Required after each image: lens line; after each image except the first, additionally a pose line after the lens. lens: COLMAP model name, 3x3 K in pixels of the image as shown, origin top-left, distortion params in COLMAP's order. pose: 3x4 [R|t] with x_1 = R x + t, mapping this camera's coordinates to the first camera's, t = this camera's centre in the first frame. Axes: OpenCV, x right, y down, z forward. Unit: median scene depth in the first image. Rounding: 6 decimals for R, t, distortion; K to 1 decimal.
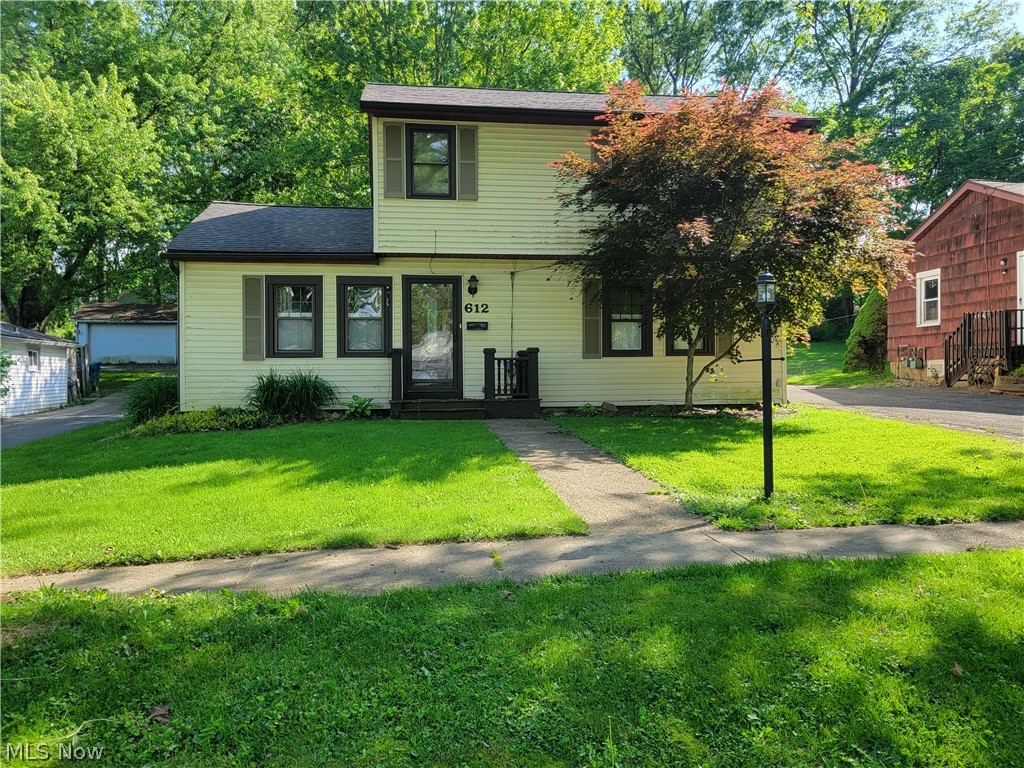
lens RADIAL K [[828.3, 0, 512.0], [0, 828.3, 384.0], [0, 0, 1]] dist [0.029735, -0.000273]
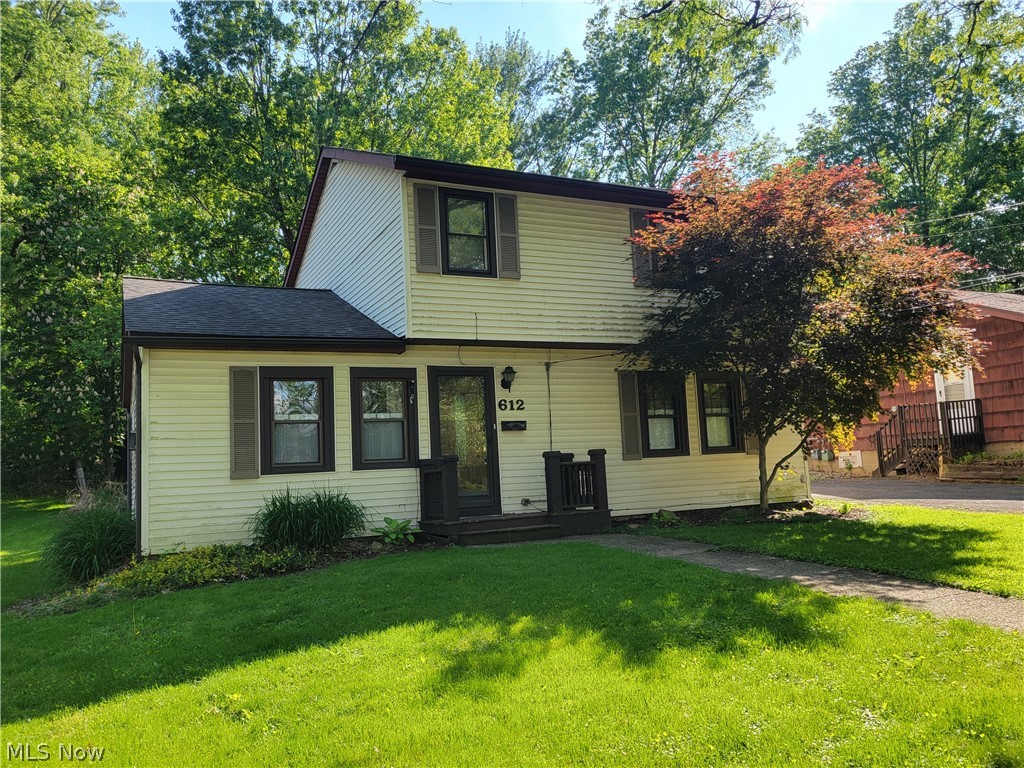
lens RADIAL K [[828.3, 0, 512.0], [0, 828.3, 384.0], [0, 0, 1]] dist [0.029735, -0.000273]
pose [[0.950167, -0.007803, 0.311644, -0.311180], [0.047164, 0.991778, -0.118965, -0.012594], [-0.308154, 0.127735, 0.942722, 0.206118]]
